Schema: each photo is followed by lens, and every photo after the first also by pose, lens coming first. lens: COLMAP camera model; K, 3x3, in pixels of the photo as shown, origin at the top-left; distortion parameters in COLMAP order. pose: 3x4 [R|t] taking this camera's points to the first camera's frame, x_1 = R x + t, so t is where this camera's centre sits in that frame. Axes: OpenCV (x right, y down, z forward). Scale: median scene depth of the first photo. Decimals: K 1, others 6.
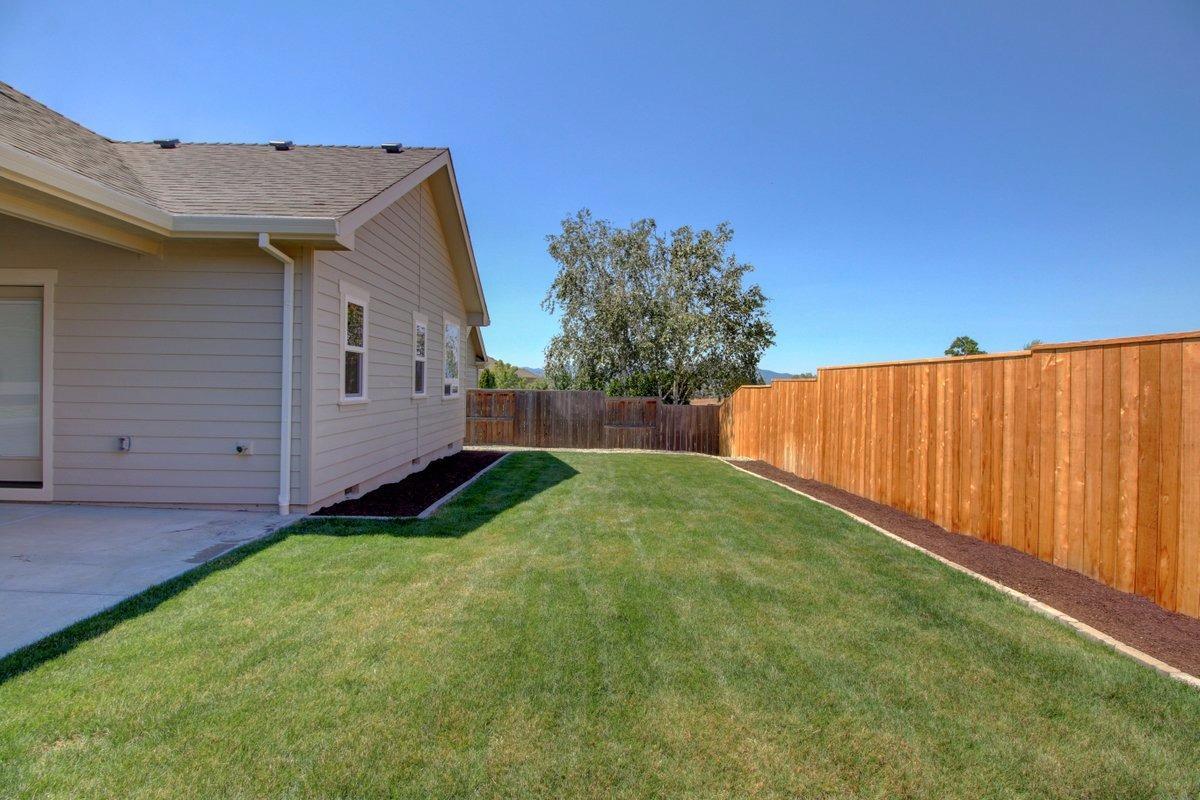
lens RADIAL K [[570.0, 0, 601.1], [0, 570.0, 389.2], [0, 0, 1]] dist [-0.000884, -0.011678]
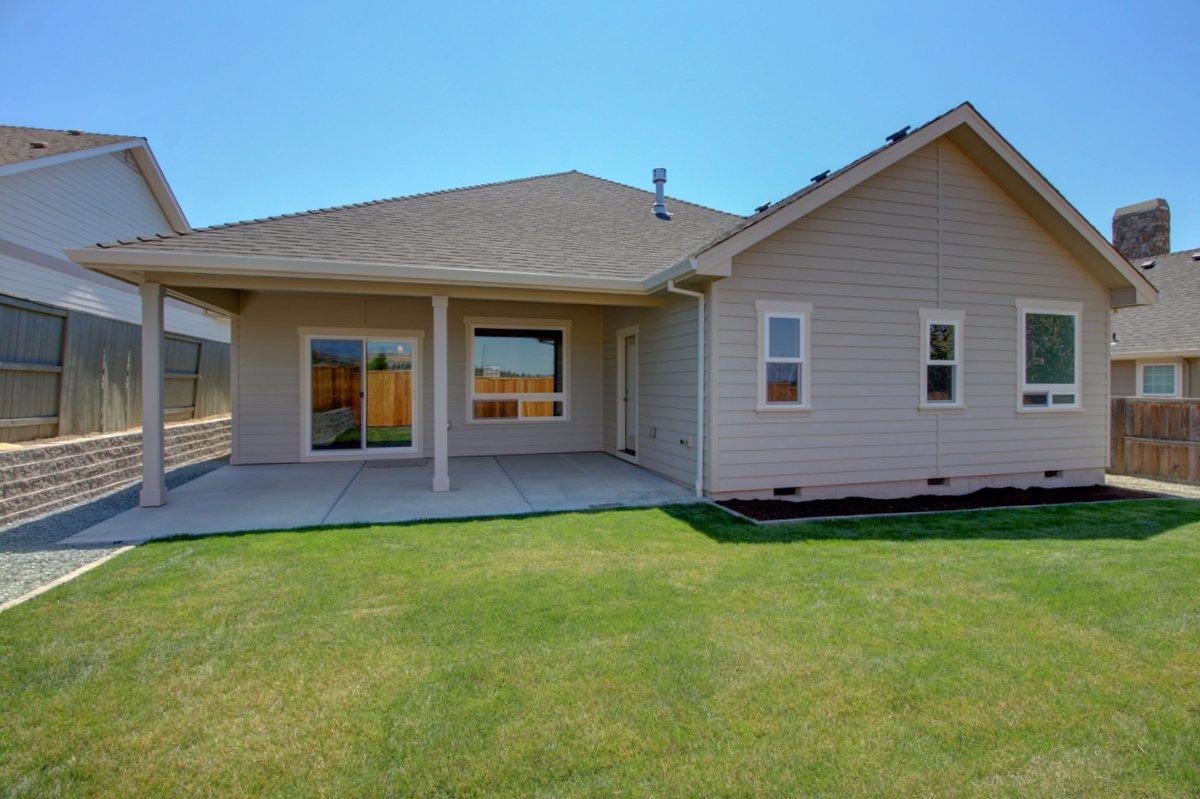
lens RADIAL K [[570.0, 0, 602.8], [0, 570.0, 391.7], [0, 0, 1]] dist [-0.000884, -0.011678]
pose [[0.257750, -0.007268, -0.966184, 0.575885], [-0.002768, 0.999962, -0.008260, -0.000675], [0.966208, 0.004803, 0.257720, 0.440350]]
